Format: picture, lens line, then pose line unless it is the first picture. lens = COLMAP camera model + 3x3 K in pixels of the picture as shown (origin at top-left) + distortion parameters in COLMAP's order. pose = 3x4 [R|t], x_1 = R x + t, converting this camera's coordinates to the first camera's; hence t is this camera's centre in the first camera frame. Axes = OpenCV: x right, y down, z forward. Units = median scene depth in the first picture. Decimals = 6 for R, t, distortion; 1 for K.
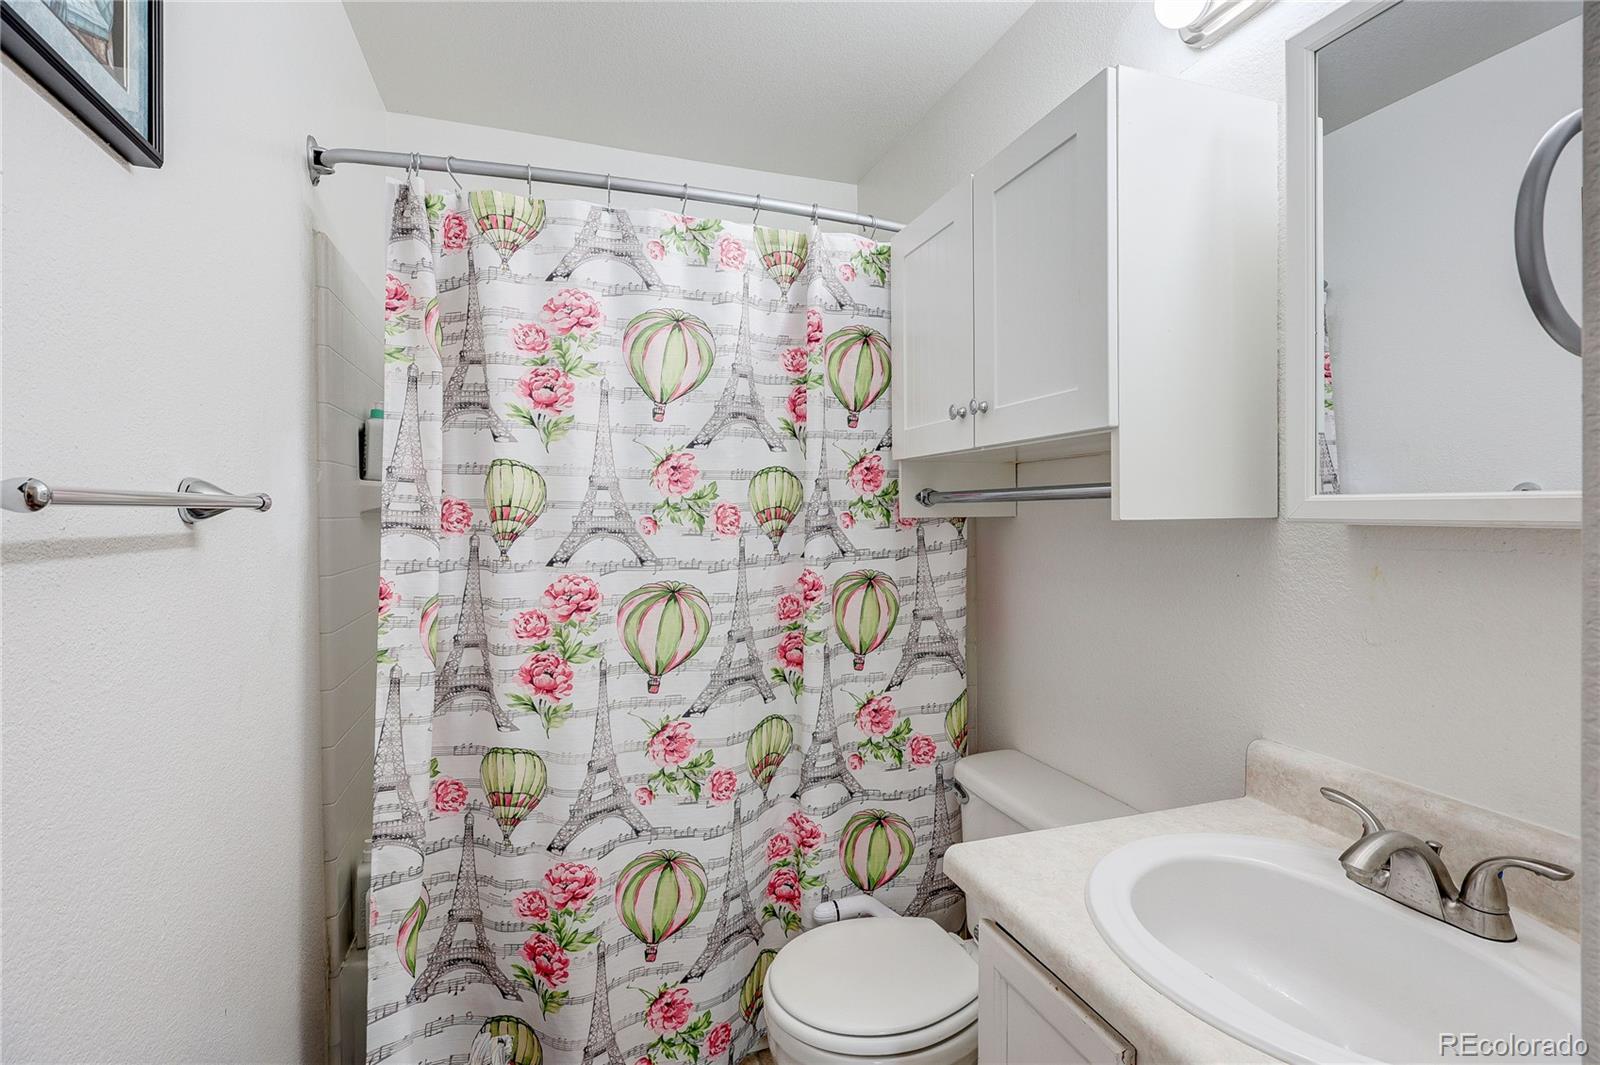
lens RADIAL K [[752.2, 0, 796.9], [0, 752.2, 524.9], [0, 0, 1]] dist [-0.009275, 0.002976]
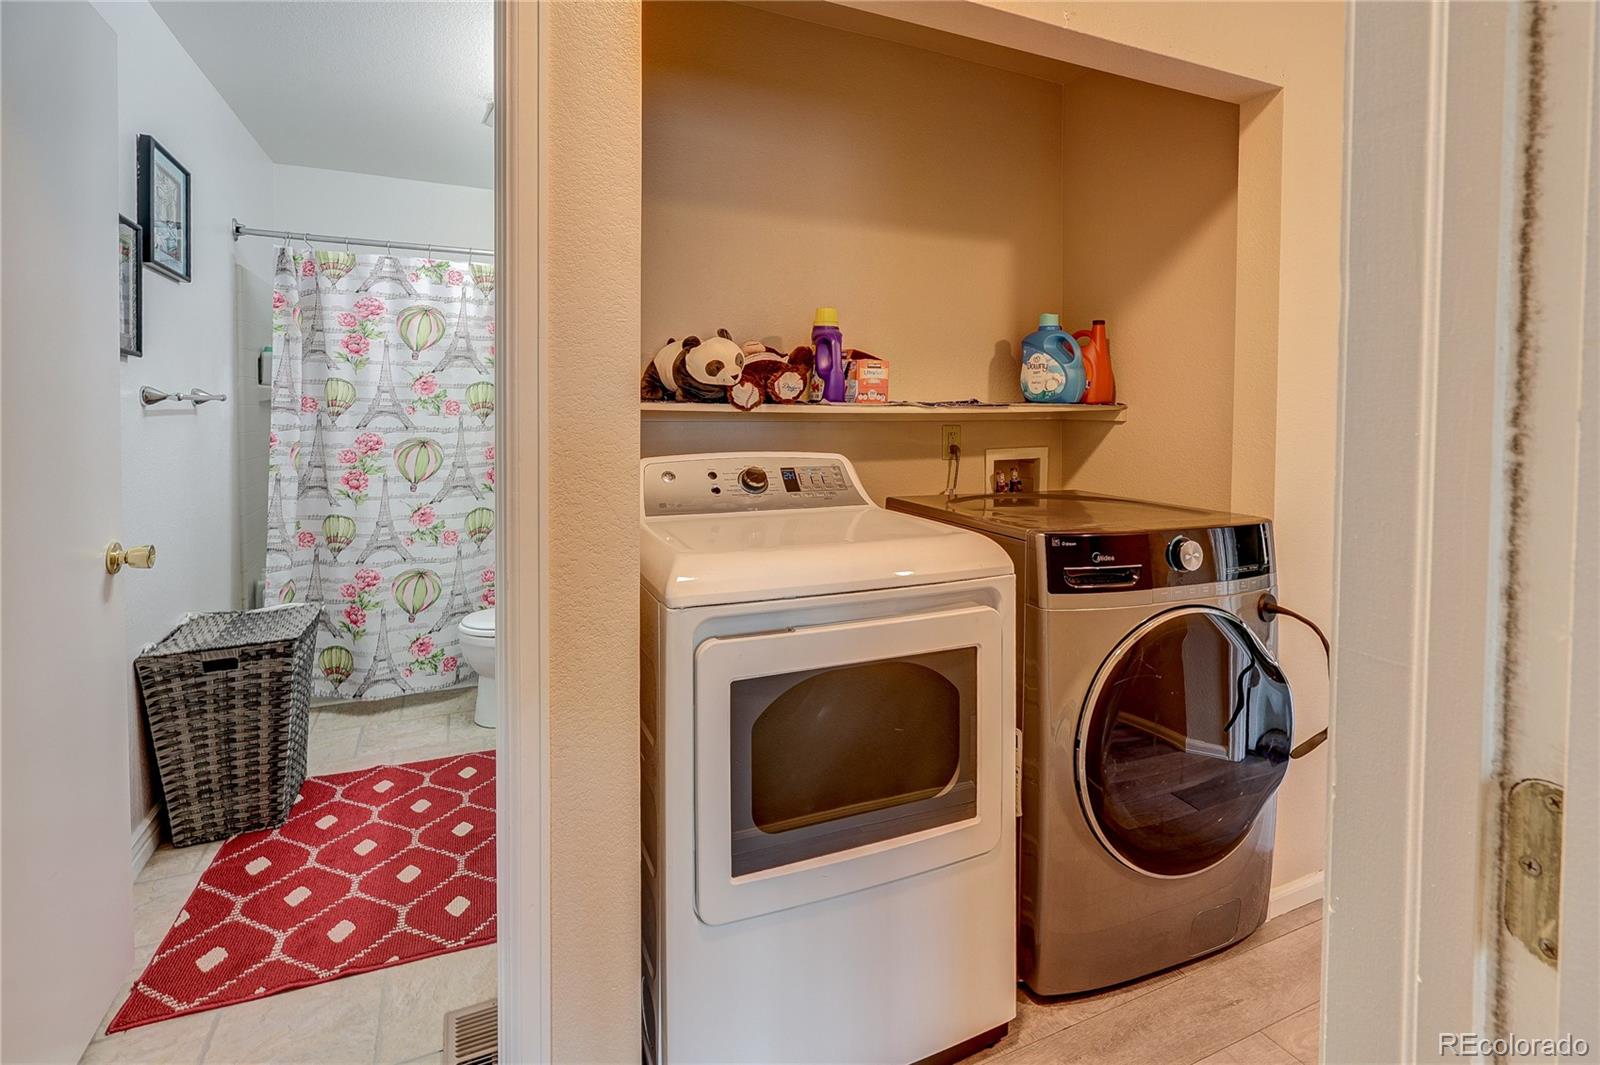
lens RADIAL K [[752.2, 0, 809.9], [0, 752.2, 432.7], [0, 0, 1]] dist [-0.009275, 0.002976]
pose [[0.992600, 0.009886, 0.121028, 0.666882], [-0.011990, 0.999789, 0.016670, 0.015463], [-0.120837, -0.017998, 0.992509, -1.222129]]
